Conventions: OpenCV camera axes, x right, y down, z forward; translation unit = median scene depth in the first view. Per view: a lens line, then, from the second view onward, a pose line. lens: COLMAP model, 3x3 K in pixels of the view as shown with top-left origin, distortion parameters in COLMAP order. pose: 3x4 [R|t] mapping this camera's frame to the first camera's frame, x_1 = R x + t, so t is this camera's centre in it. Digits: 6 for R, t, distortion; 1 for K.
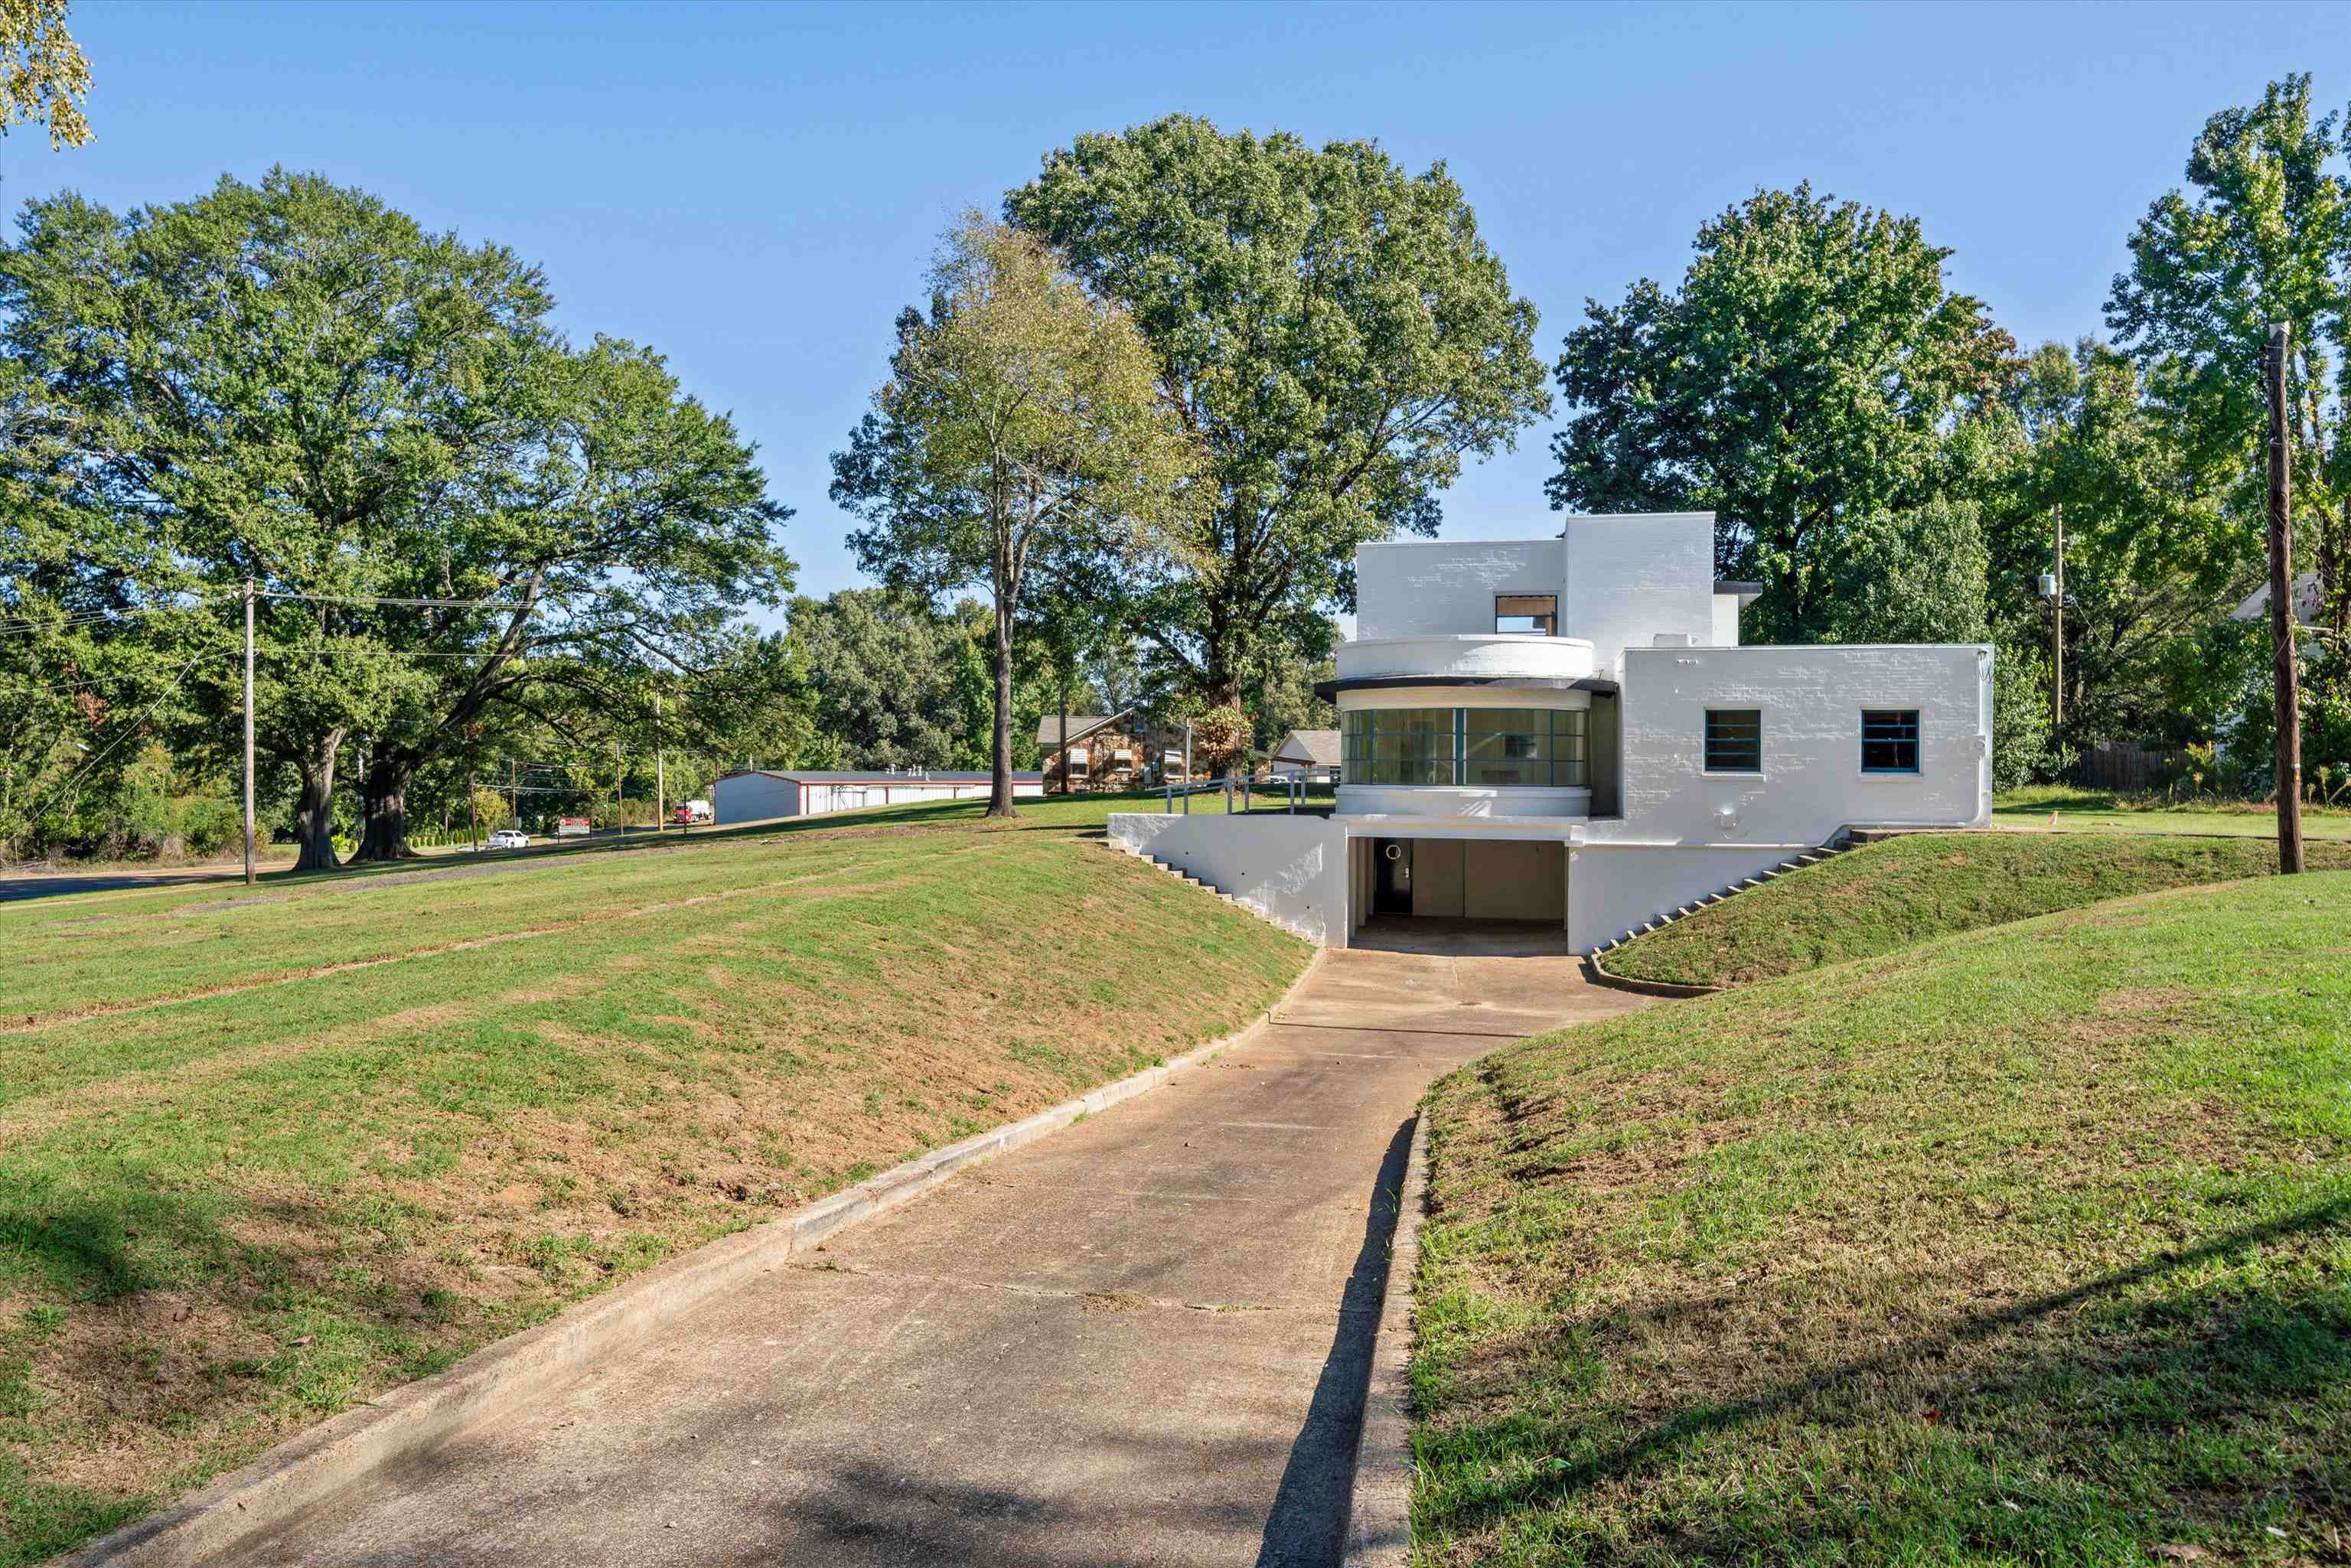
lens RADIAL K [[1554.5, 0, 1175.0], [0, 1554.5, 777.4], [0, 0, 1]] dist [0.003557, 0.000939]
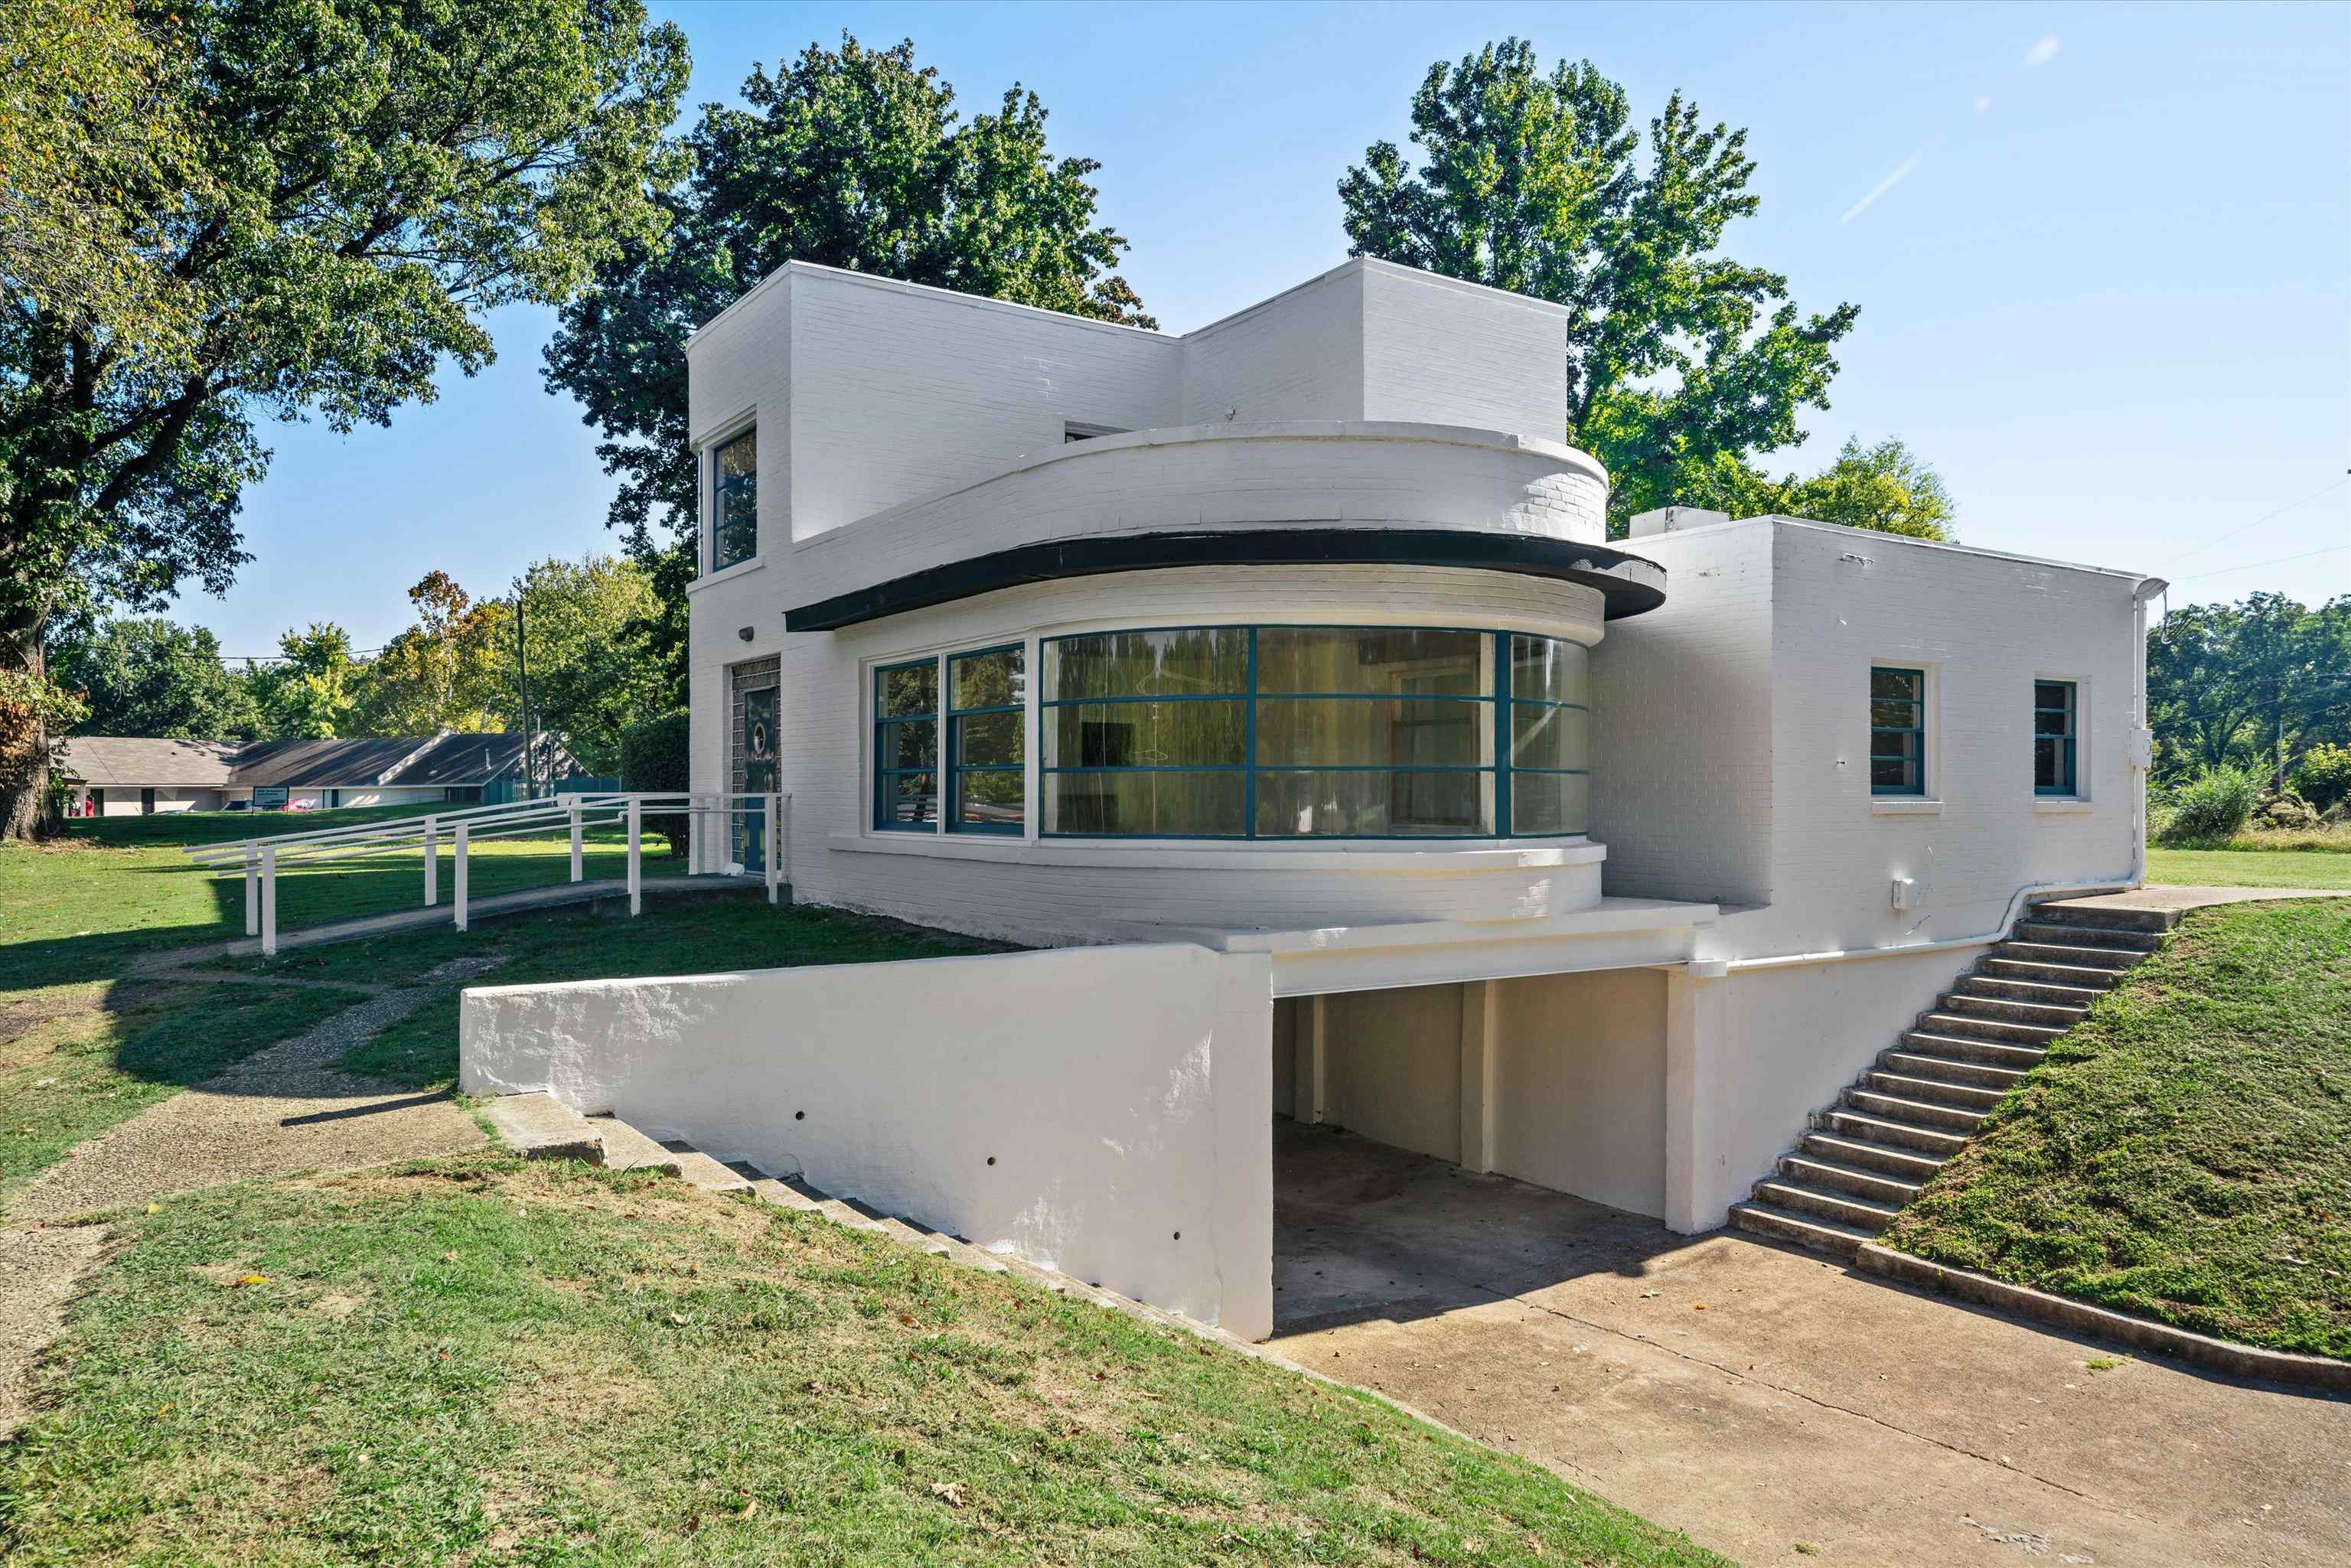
lens RADIAL K [[1554.5, 0, 1177.1], [0, 1554.5, 784.4], [0, 0, 1]] dist [0.003557, 0.000939]
pose [[0.695987, -0.005611, 0.718032, -0.144920], [0.010545, 0.999942, -0.002407, -0.008427], [-0.717977, 0.009246, 0.696006, 0.773101]]
